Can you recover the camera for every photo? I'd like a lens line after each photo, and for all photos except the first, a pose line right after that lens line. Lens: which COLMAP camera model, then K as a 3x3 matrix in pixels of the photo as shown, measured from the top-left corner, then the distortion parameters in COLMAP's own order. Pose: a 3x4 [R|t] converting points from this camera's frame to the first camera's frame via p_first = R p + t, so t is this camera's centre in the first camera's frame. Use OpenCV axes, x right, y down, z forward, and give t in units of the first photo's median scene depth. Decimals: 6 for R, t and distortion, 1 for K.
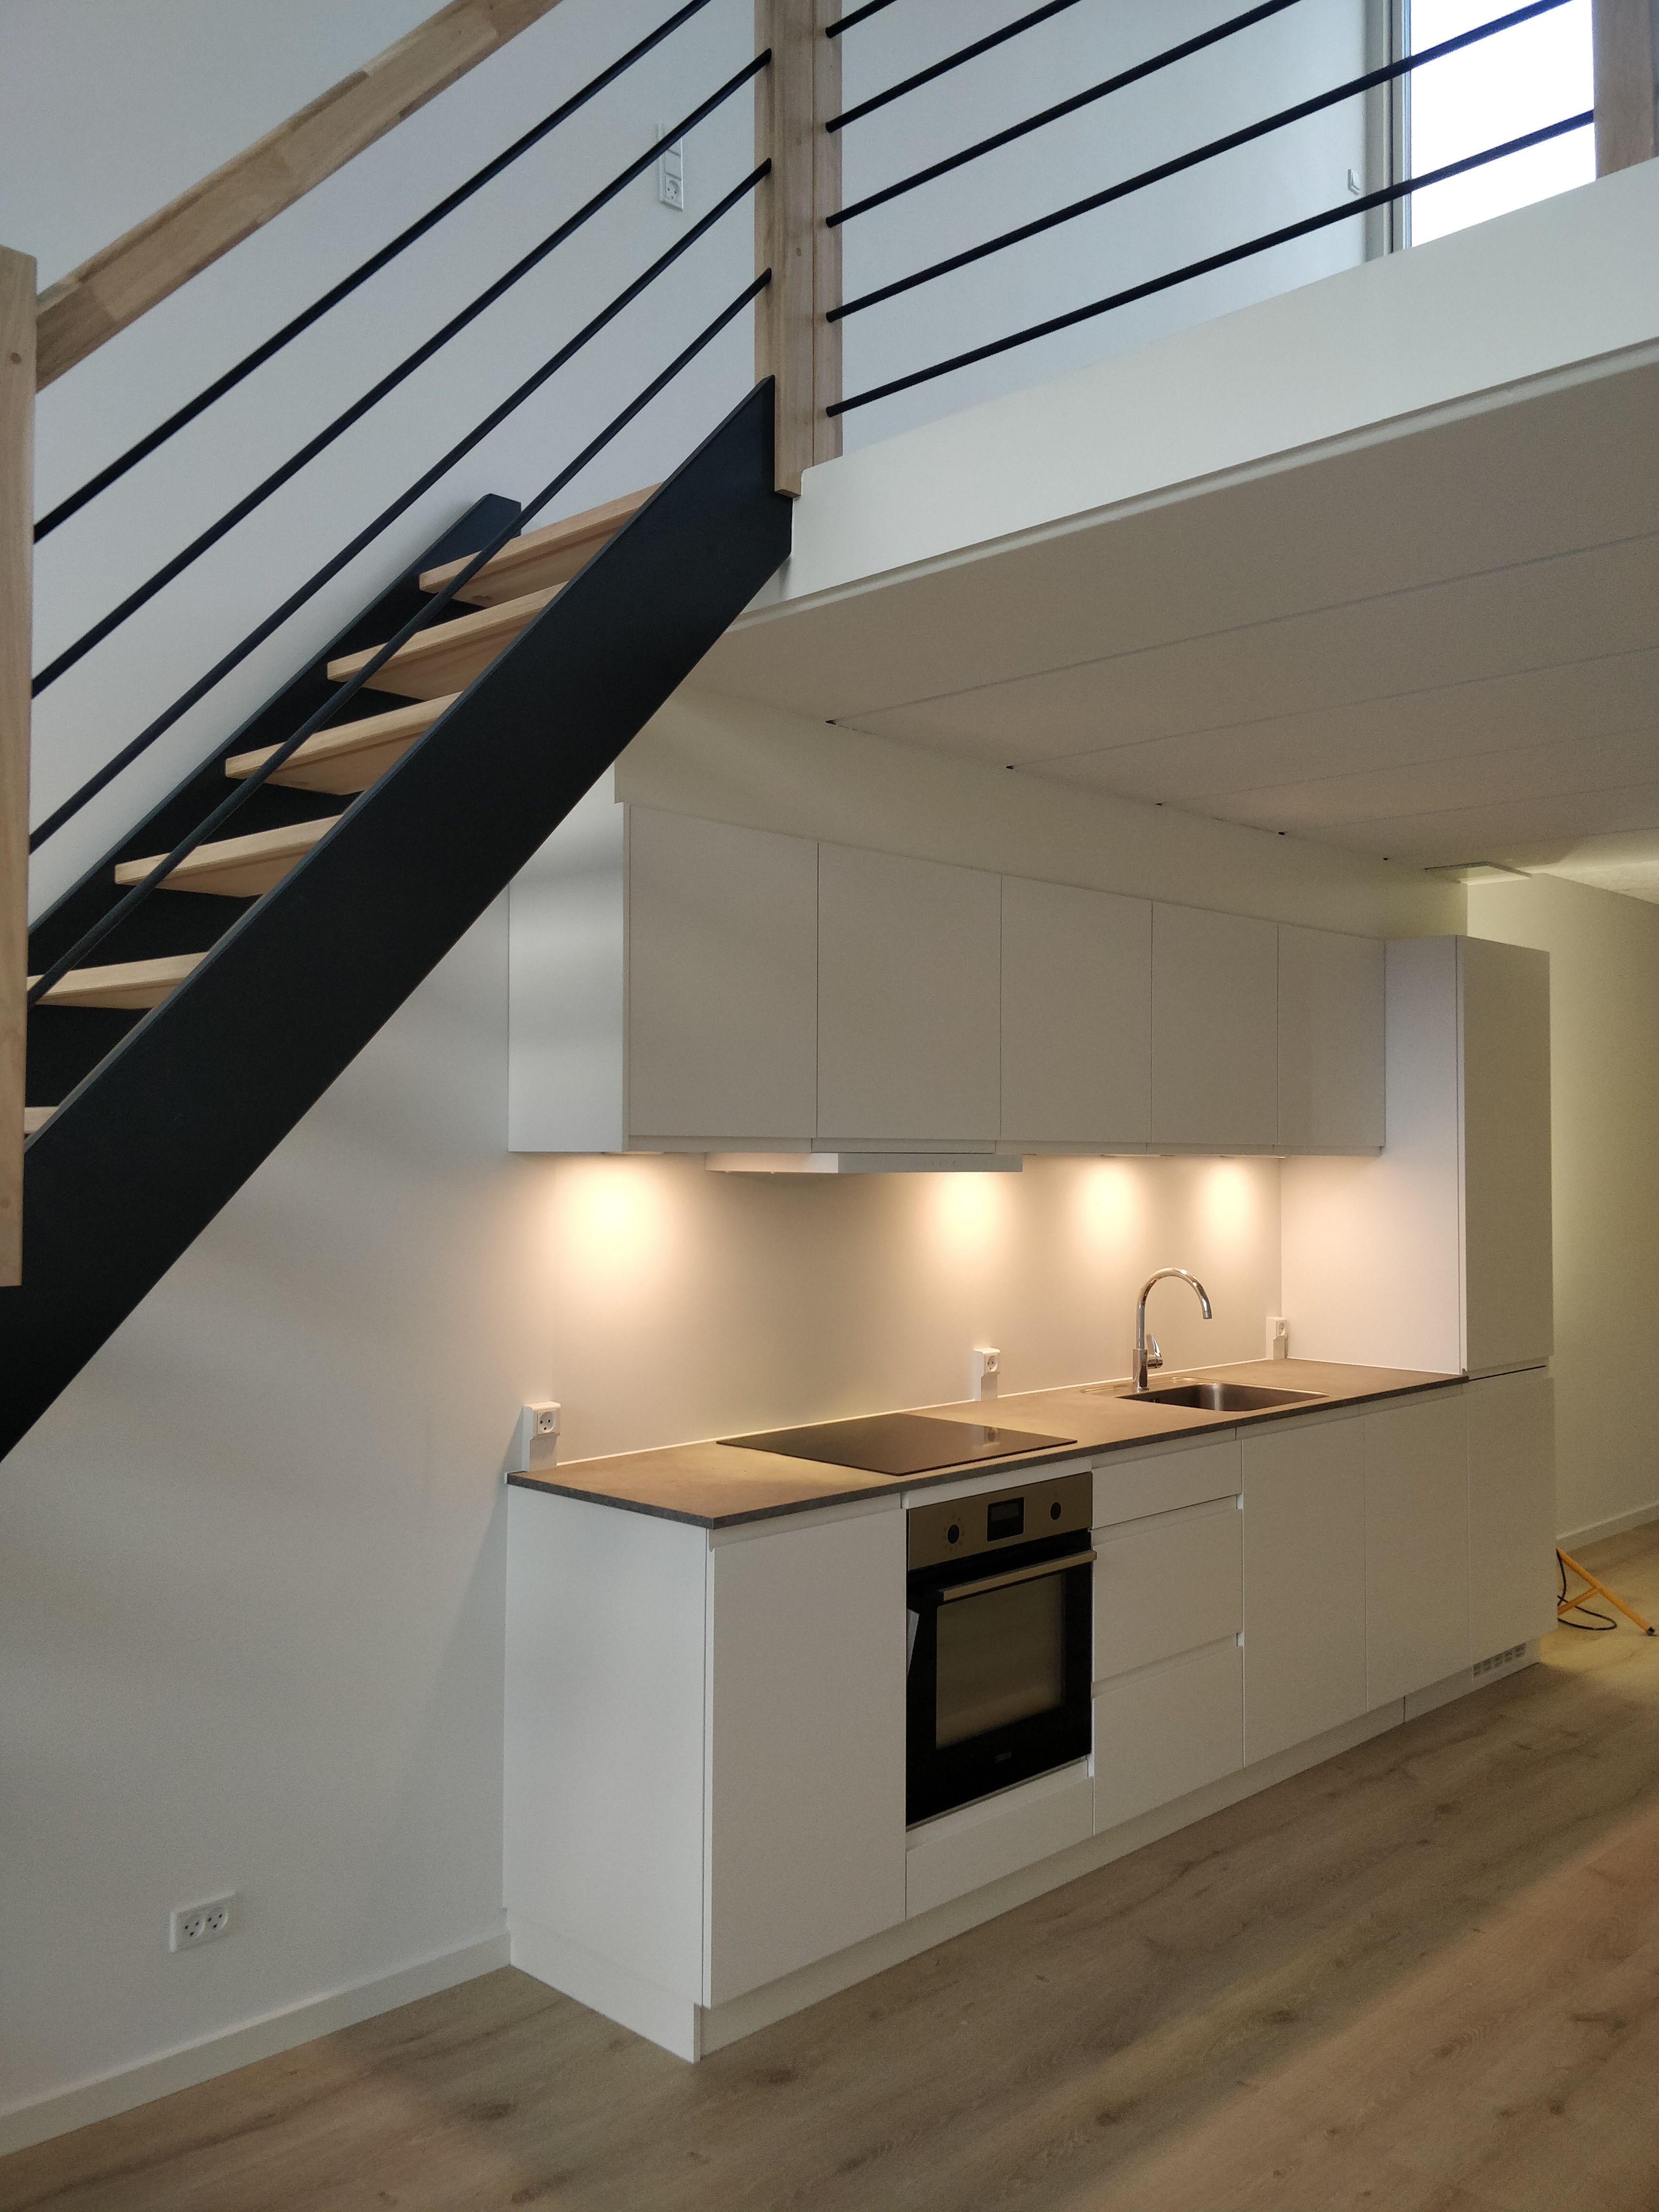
lens RADIAL K [[1812.5, 0, 829.5], [0, 1812.5, 1106.0], [0, 0, 1]] dist [0.074618, -0.085641]
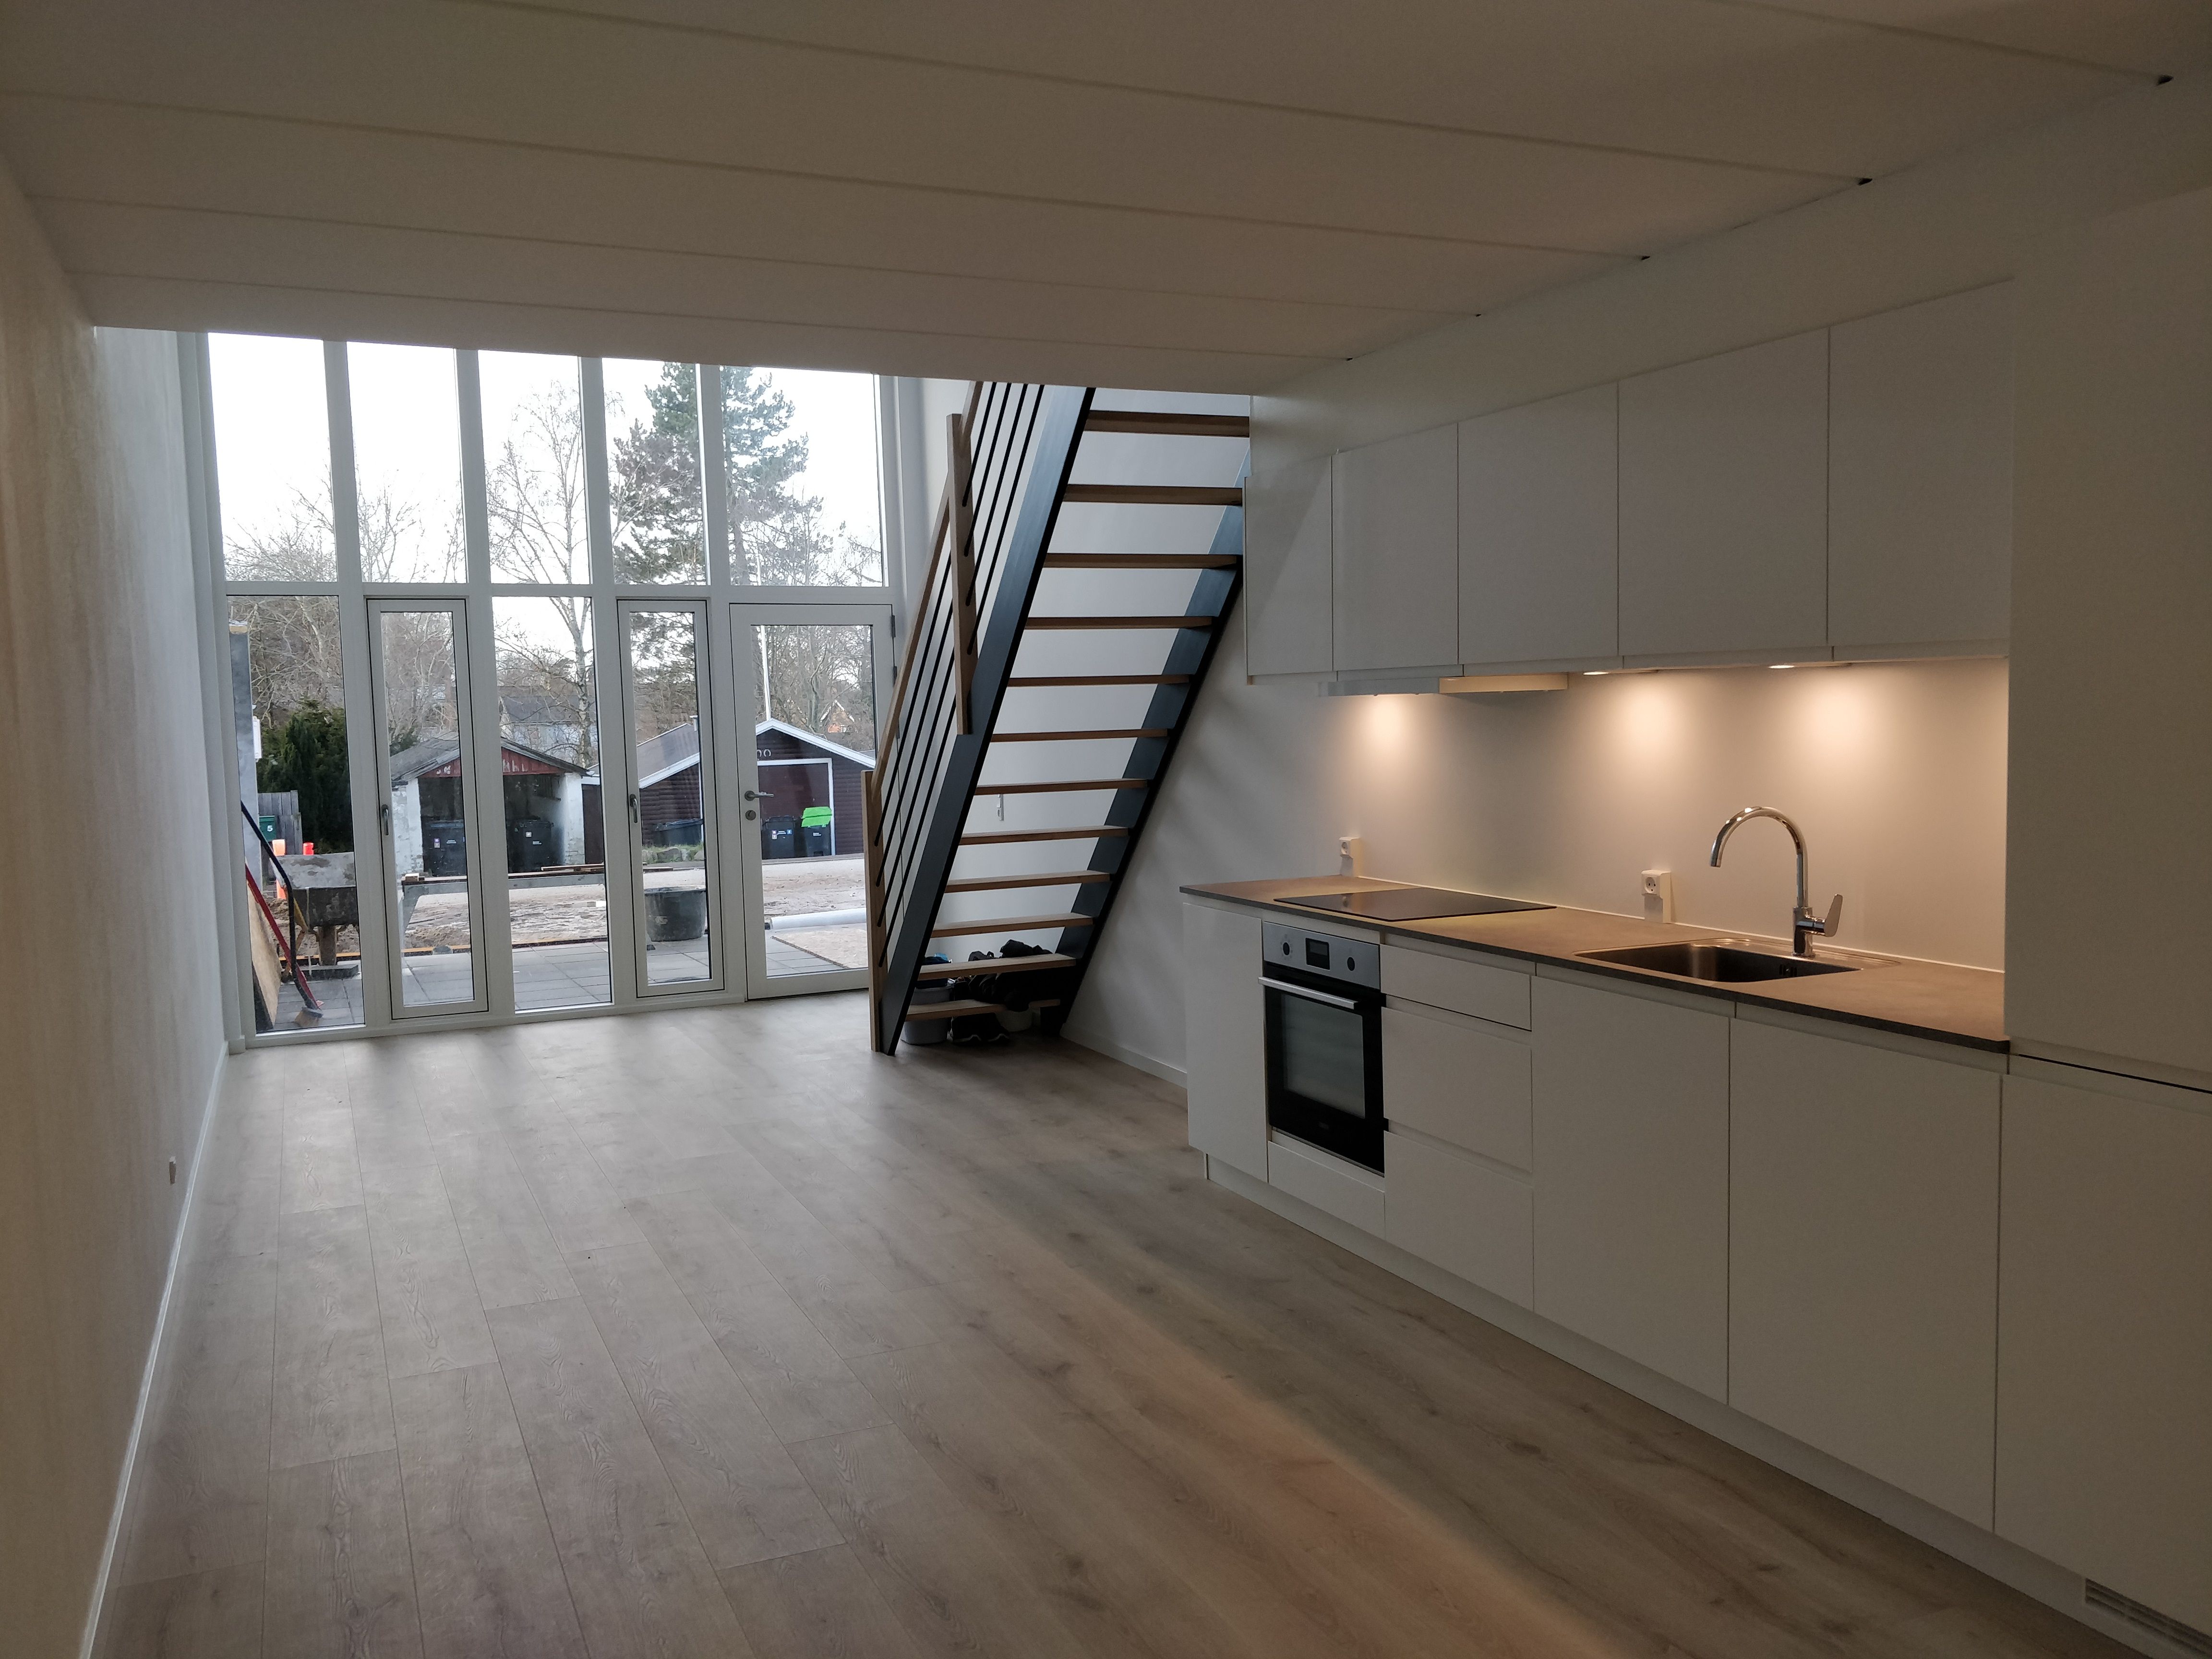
lens RADIAL K [[1812.5, 0, 1106.0], [0, 1812.5, 829.5], [0, 0, 1]] dist [0.074618, -0.085641]
pose [[-0.377333, 0.066750, -0.923669, 1.284644], [0.041432, 0.997617, 0.055168, 0.051363], [0.925150, -0.017453, -0.379199, 1.265491]]
